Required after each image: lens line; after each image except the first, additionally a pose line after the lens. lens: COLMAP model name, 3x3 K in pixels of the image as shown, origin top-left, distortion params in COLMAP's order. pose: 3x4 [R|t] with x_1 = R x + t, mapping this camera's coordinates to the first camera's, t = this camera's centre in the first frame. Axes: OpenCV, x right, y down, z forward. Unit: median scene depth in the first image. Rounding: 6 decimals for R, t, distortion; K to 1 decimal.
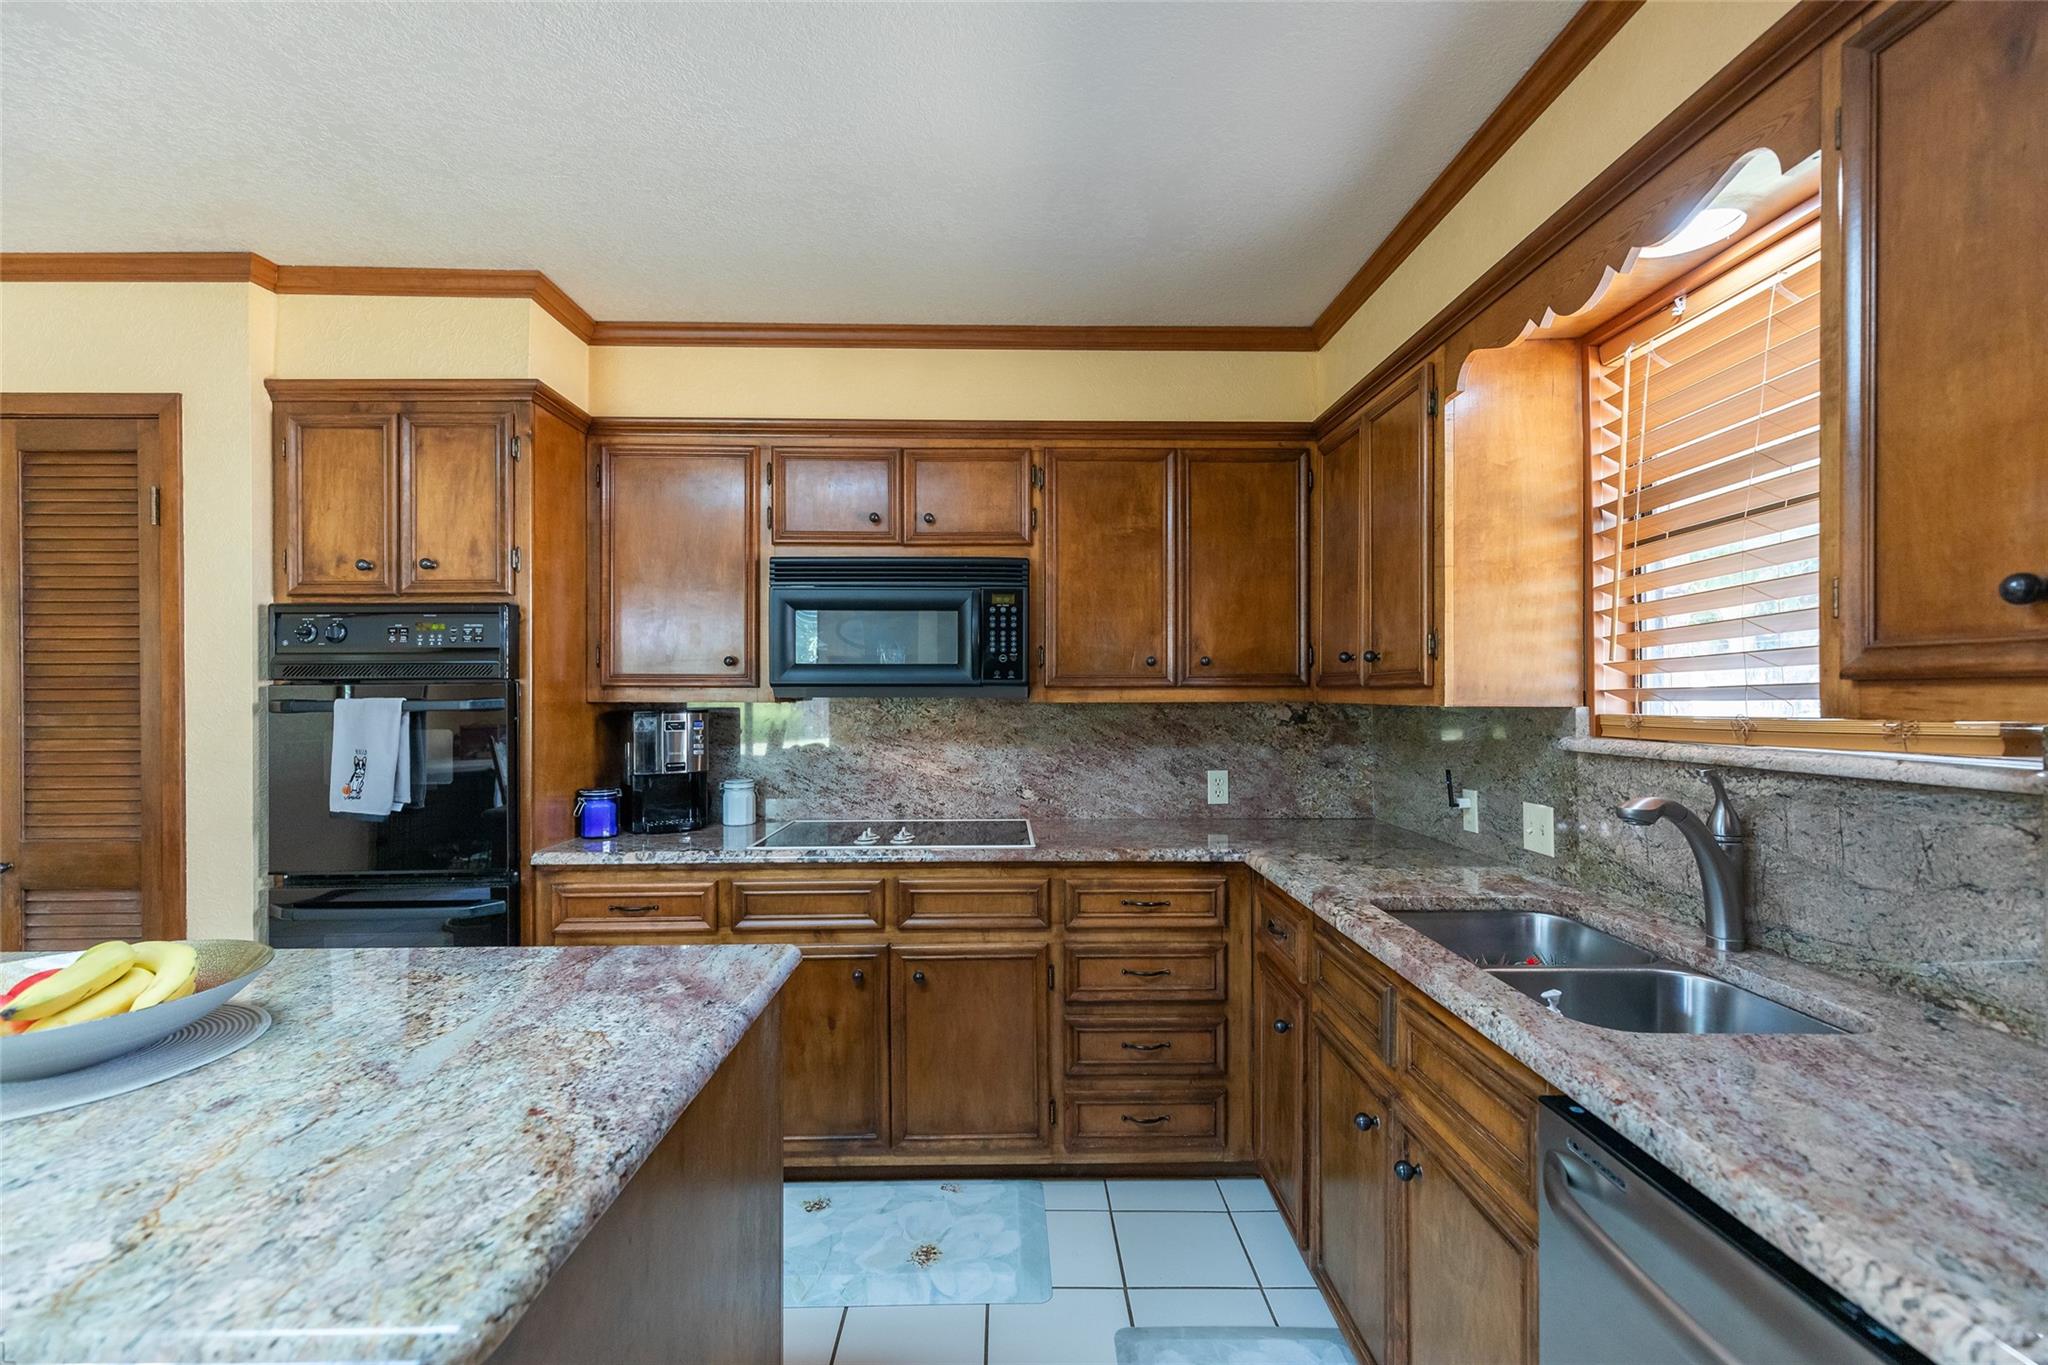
lens RADIAL K [[921.3, 0, 1004.3], [0, 921.3, 683.5], [0, 0, 1]] dist [0.007193, 0.000965]
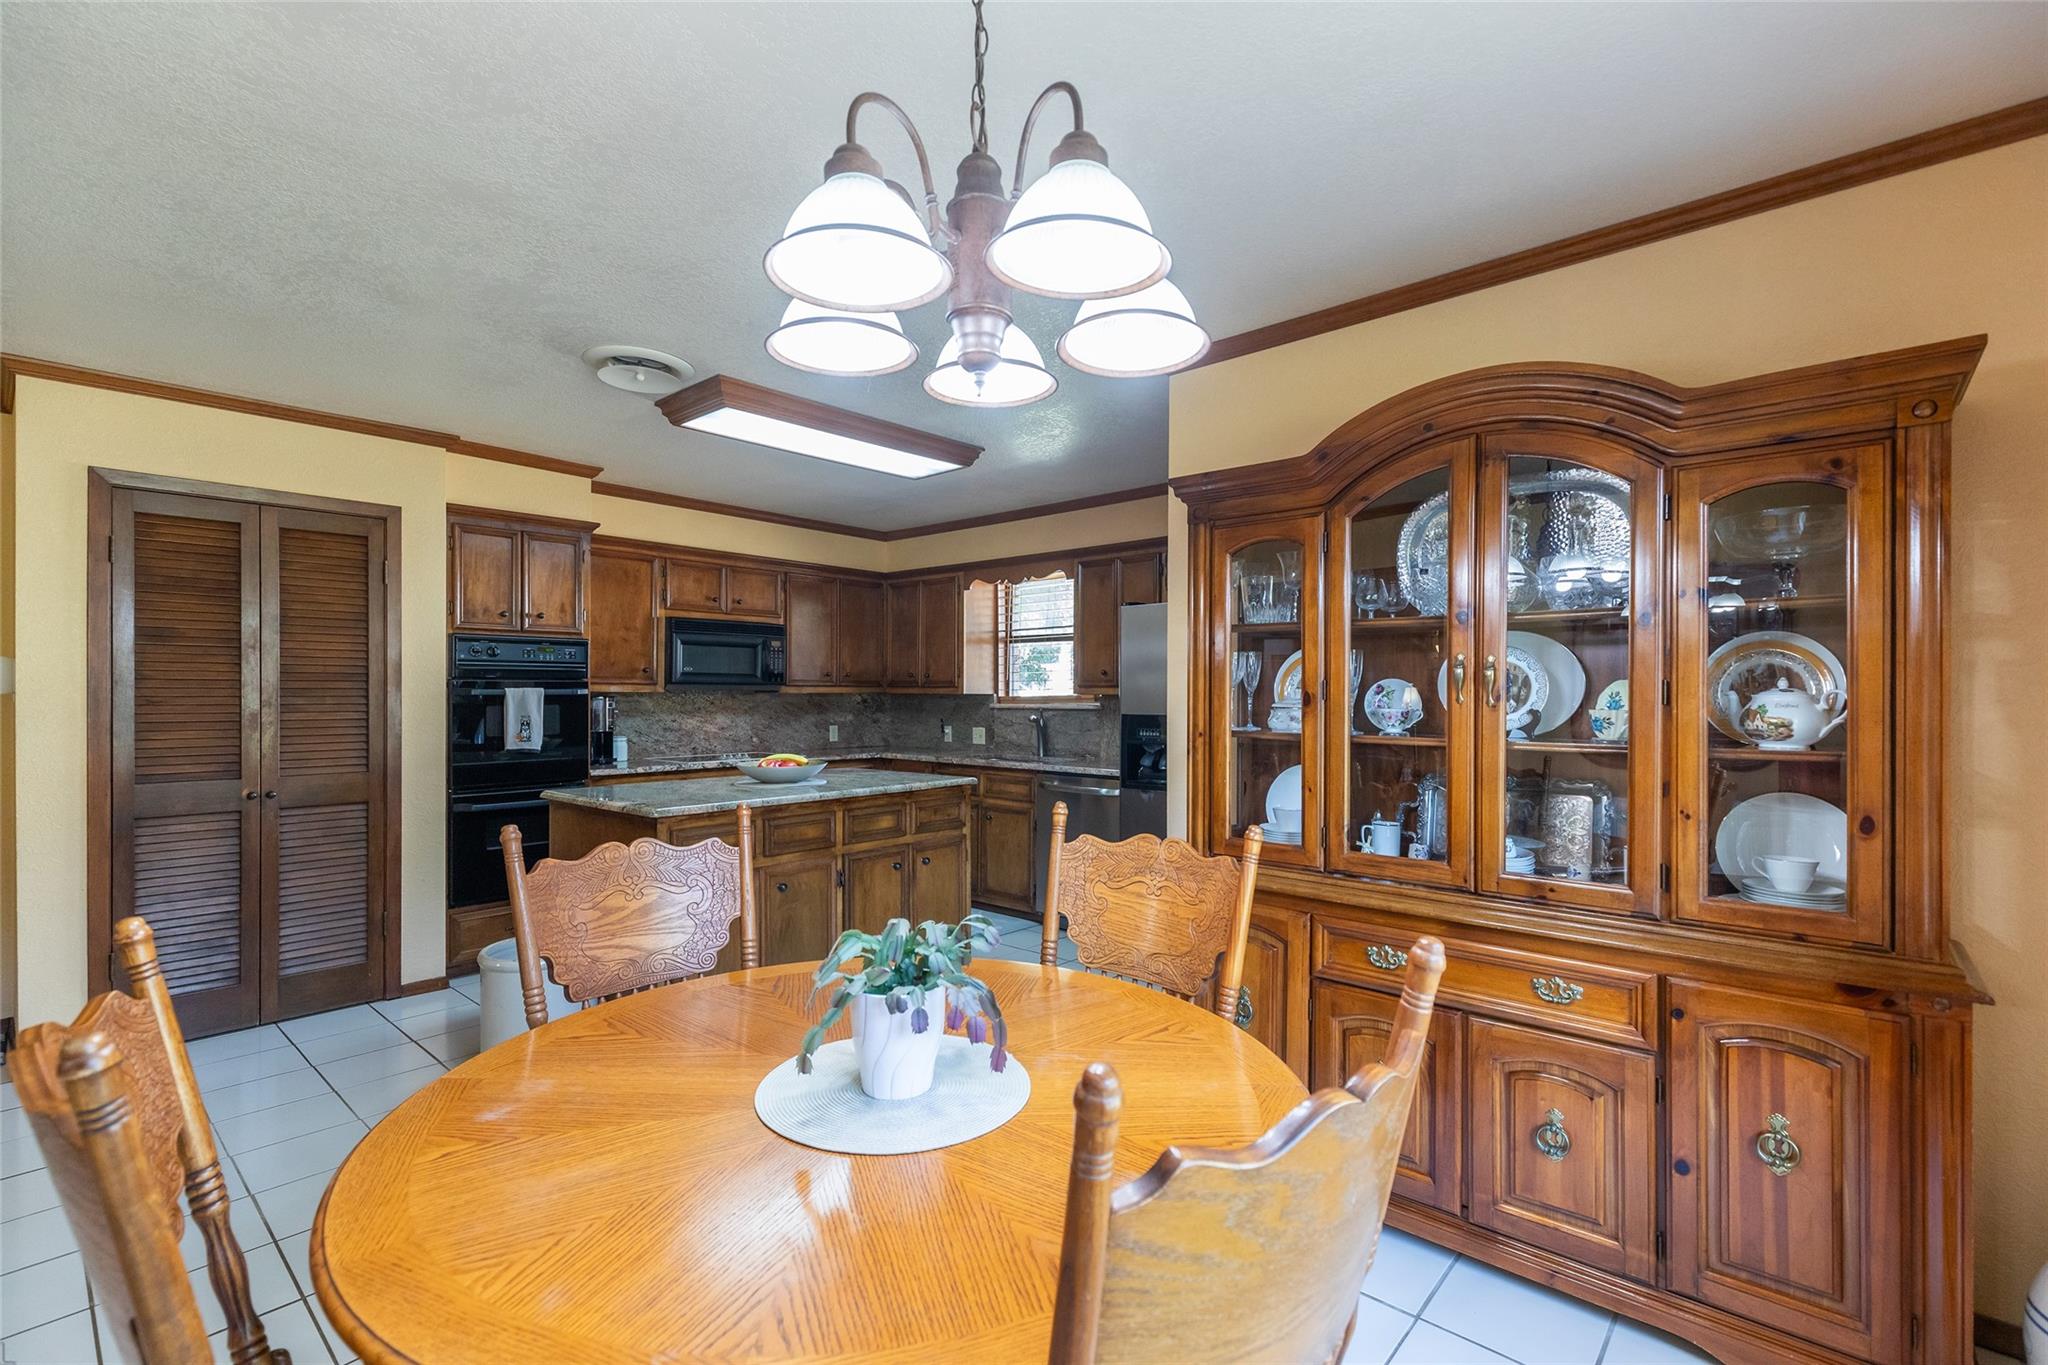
lens RADIAL K [[921.3, 0, 1030.1], [0, 921.3, 690.1], [0, 0, 1]] dist [0.007193, 0.000965]
pose [[0.662487, 0.006695, 0.749044, -1.354863], [-0.011285, 0.999936, 0.001043, 0.006599], [-0.748989, -0.009143, 0.662520, -0.954180]]
